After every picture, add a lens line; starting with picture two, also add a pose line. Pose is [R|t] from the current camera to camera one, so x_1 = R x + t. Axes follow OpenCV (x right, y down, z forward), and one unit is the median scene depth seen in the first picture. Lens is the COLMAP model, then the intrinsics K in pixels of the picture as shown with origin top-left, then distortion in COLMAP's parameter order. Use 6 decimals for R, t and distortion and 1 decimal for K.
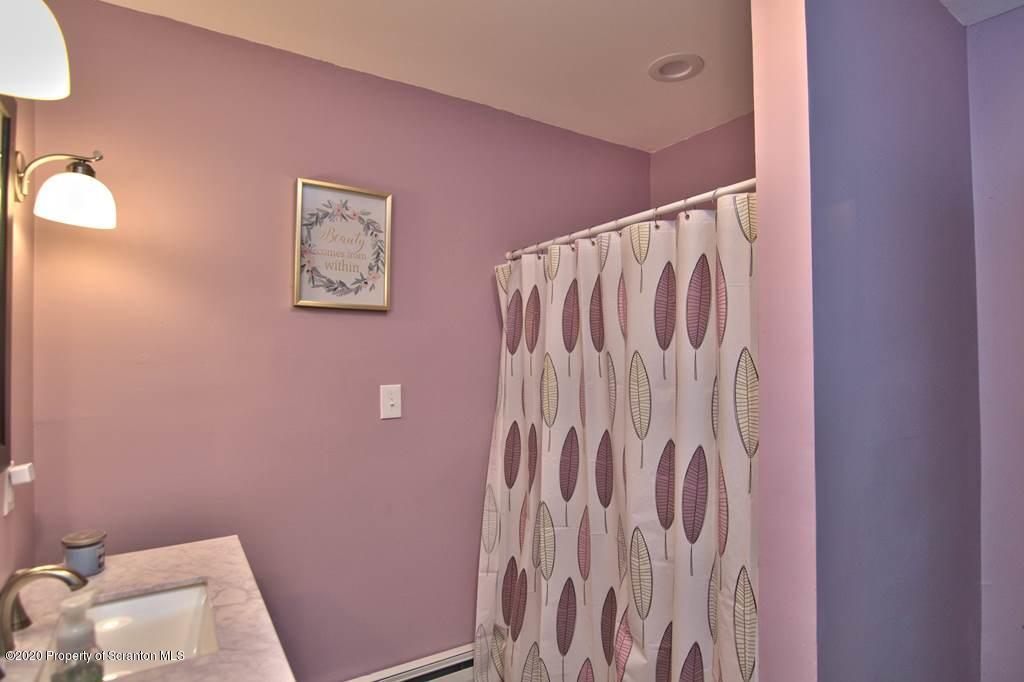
lens RADIAL K [[555.1, 0, 512.3], [0, 555.1, 341.6], [0, 0, 1]] dist [-0.015088, -0.003294]
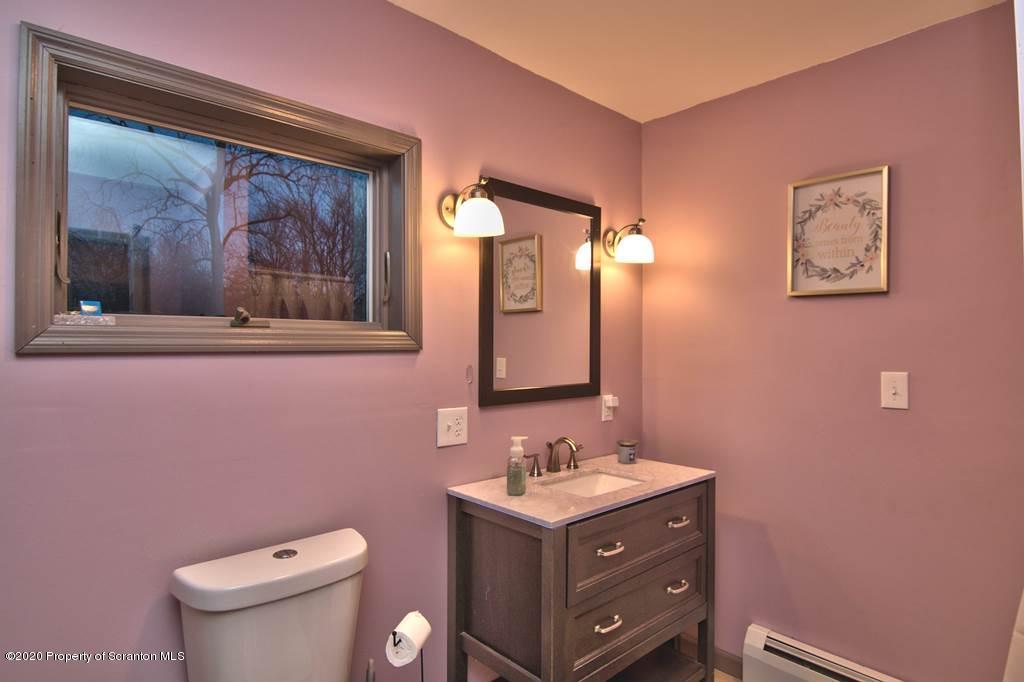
lens RADIAL K [[555.1, 0, 512.4], [0, 555.1, 340.5], [0, 0, 1]] dist [-0.015088, -0.003294]
pose [[0.132260, -0.001978, -0.991213, 0.628113], [0.016065, 0.999871, 0.000148, 0.016224], [0.991085, -0.015943, 0.132274, 0.264828]]
